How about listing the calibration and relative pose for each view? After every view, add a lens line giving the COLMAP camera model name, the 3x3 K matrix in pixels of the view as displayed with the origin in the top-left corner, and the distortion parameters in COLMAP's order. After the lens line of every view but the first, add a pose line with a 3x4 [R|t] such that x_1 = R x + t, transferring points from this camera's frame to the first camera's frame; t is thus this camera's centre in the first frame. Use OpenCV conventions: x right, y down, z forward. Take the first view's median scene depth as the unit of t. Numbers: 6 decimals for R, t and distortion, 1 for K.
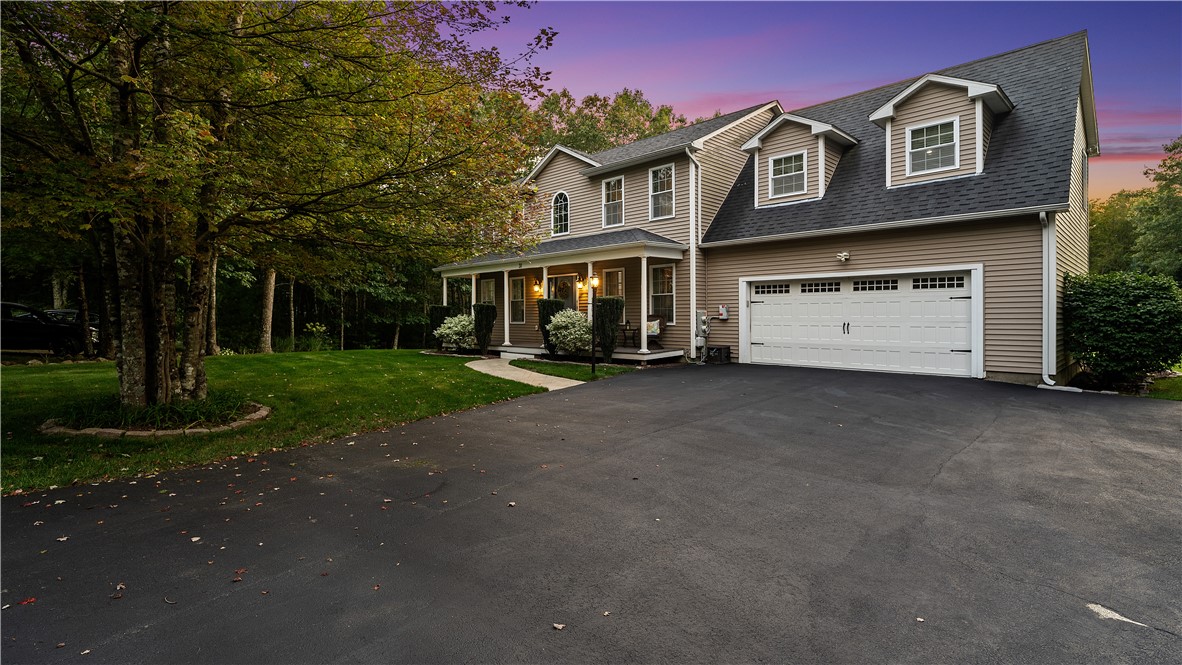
lens RADIAL K [[557.6, 0, 591.6], [0, 557.6, 329.1], [0, 0, 1]] dist [-0.003735, -0.002449]
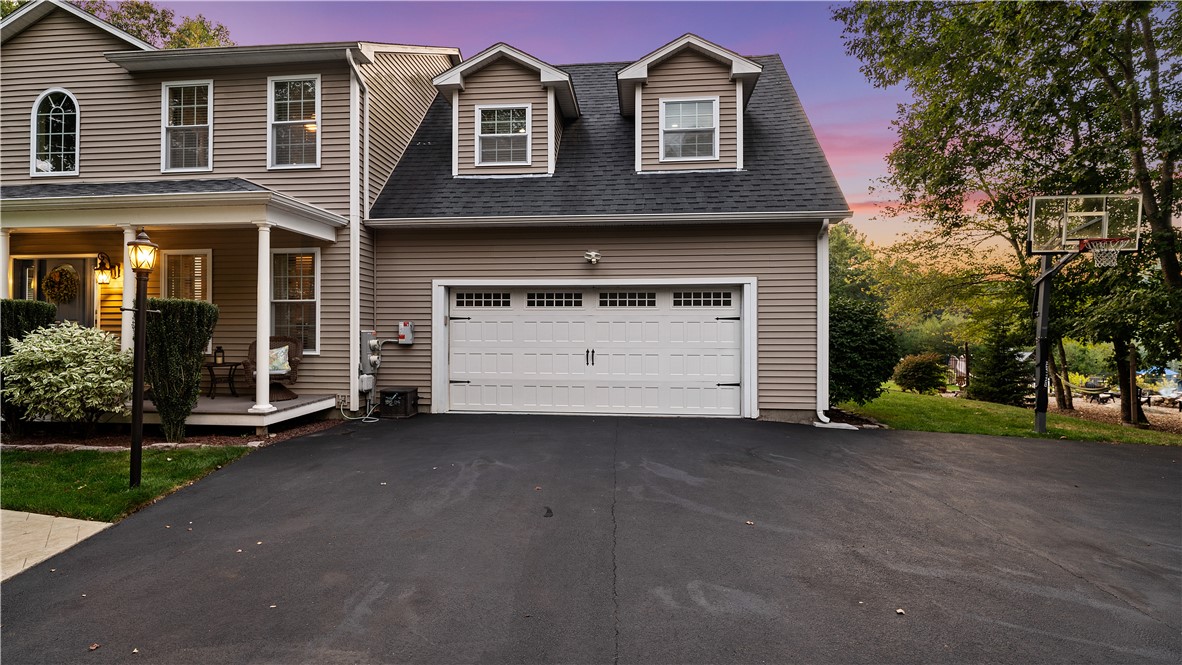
lens RADIAL K [[557.6, 0, 593.2], [0, 557.6, 332.2], [0, 0, 1]] dist [-0.003735, -0.002449]
pose [[0.768846, 0.010250, 0.639351, -0.000729], [0.008879, 0.999604, -0.026702, -0.013427], [-0.639372, 0.026207, 0.768451, 0.399193]]
